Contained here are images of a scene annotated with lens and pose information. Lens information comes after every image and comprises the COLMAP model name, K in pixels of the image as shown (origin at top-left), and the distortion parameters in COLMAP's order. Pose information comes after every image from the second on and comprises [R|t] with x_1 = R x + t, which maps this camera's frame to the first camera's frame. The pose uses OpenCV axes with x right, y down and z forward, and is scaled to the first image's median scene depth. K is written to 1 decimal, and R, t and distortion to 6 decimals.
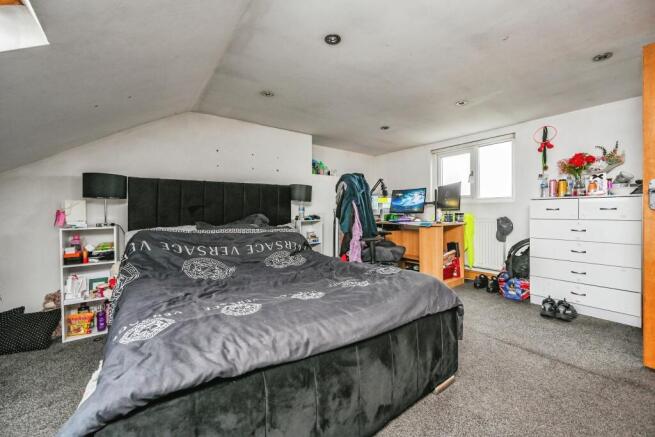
lens RADIAL K [[262.1, 0, 327.5], [0, 262.1, 218.5], [0, 0, 1]] dist [0.000311, 0.000157]
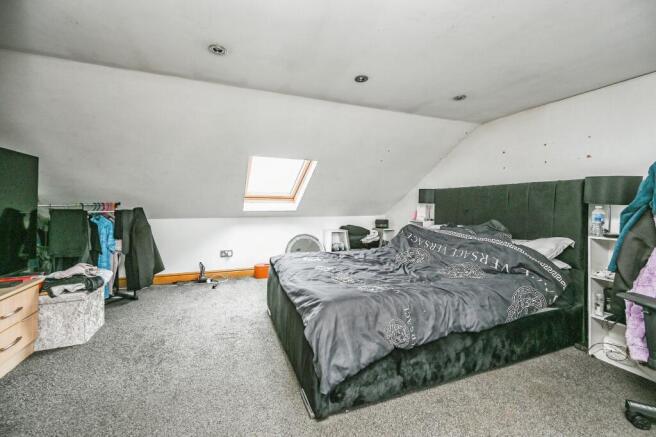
lens RADIAL K [[259.4, 0, 325.4], [0, 259.4, 203.0], [0, 0, 1]] dist [-0.000202, 0.000100]
pose [[-0.263906, -0.006715, -0.964525, 0.787630], [-0.020236, 0.999794, -0.001423, -0.064534], [0.964336, 0.019143, -0.263988, 0.729747]]
